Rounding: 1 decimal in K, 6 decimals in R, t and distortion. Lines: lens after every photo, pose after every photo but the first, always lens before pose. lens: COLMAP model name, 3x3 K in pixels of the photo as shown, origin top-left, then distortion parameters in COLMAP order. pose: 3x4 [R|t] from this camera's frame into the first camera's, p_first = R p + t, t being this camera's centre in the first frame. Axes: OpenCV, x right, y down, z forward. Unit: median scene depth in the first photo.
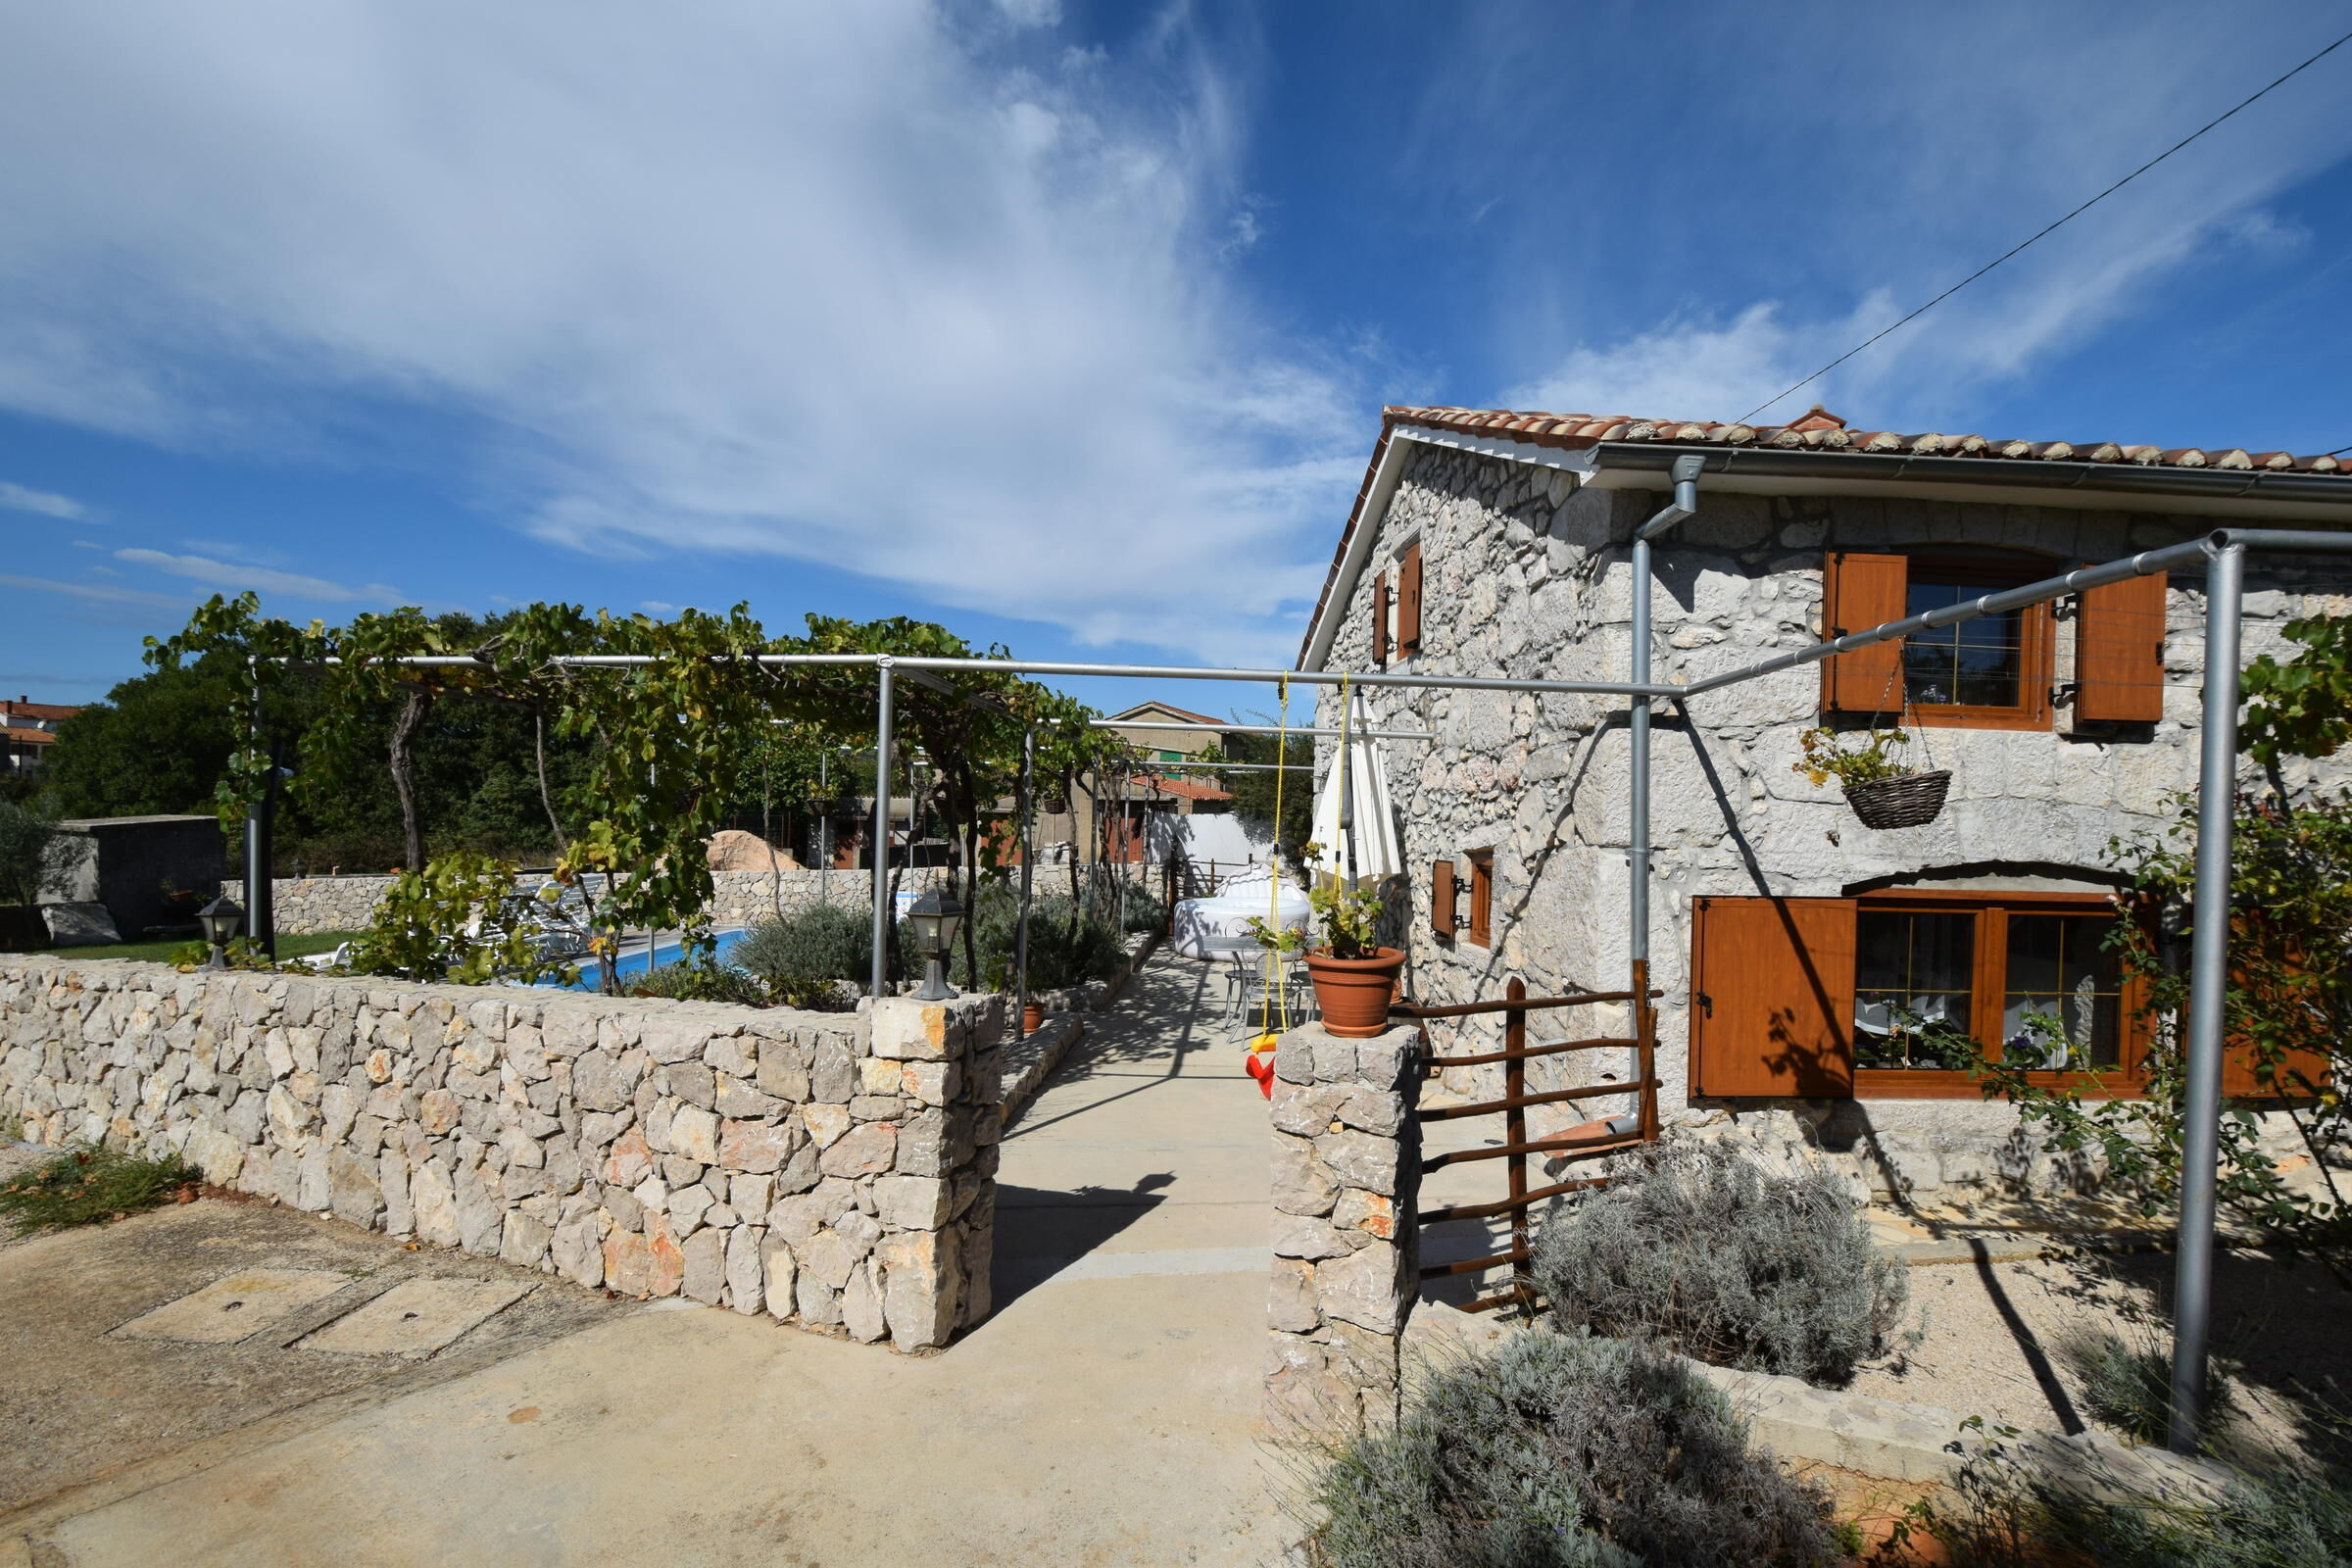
lens RADIAL K [[1054.5, 0, 1158.6], [0, 1054.5, 863.0], [0, 0, 1]] dist [0.001834, -0.000066]
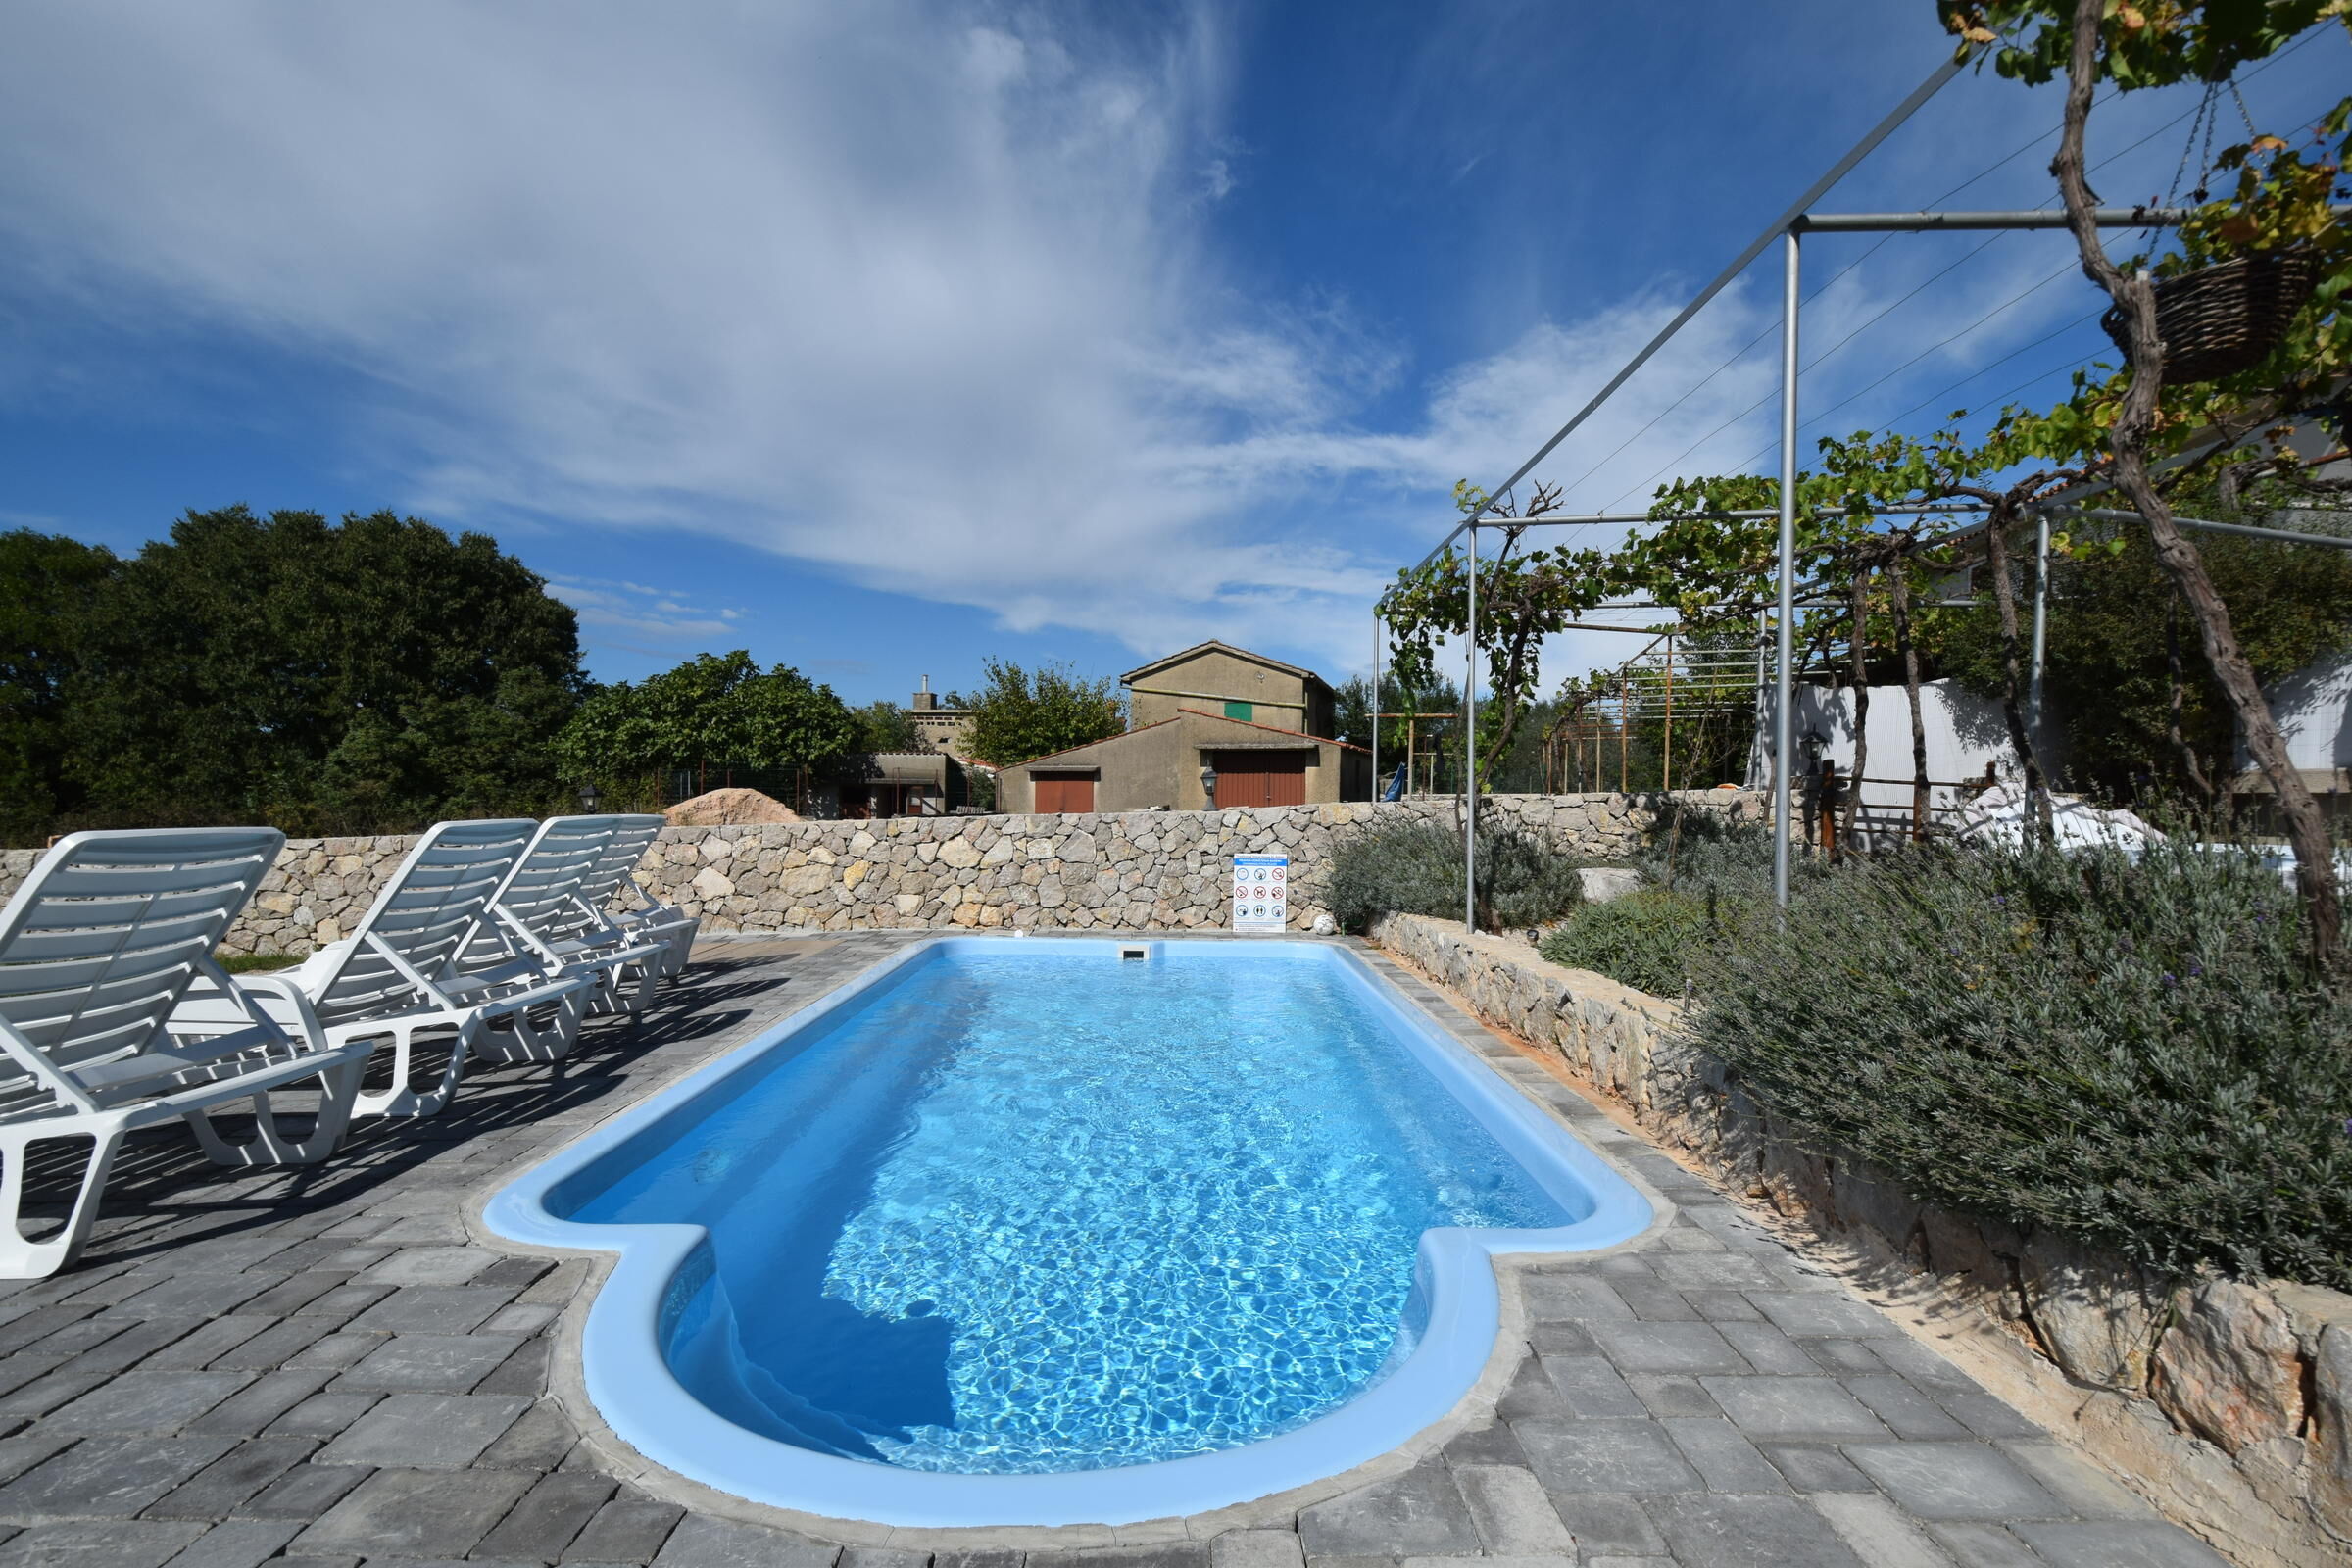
lens RADIAL K [[1024.3, 0, 1185.1], [0, 1024.3, 821.0], [0, 0, 1]] dist [0.005298, -0.007049]
pose [[0.992955, -0.011367, 0.117943, -0.064544], [0.014781, 0.999496, -0.028111, 0.004762], [-0.117564, 0.029657, 0.992622, 0.100783]]
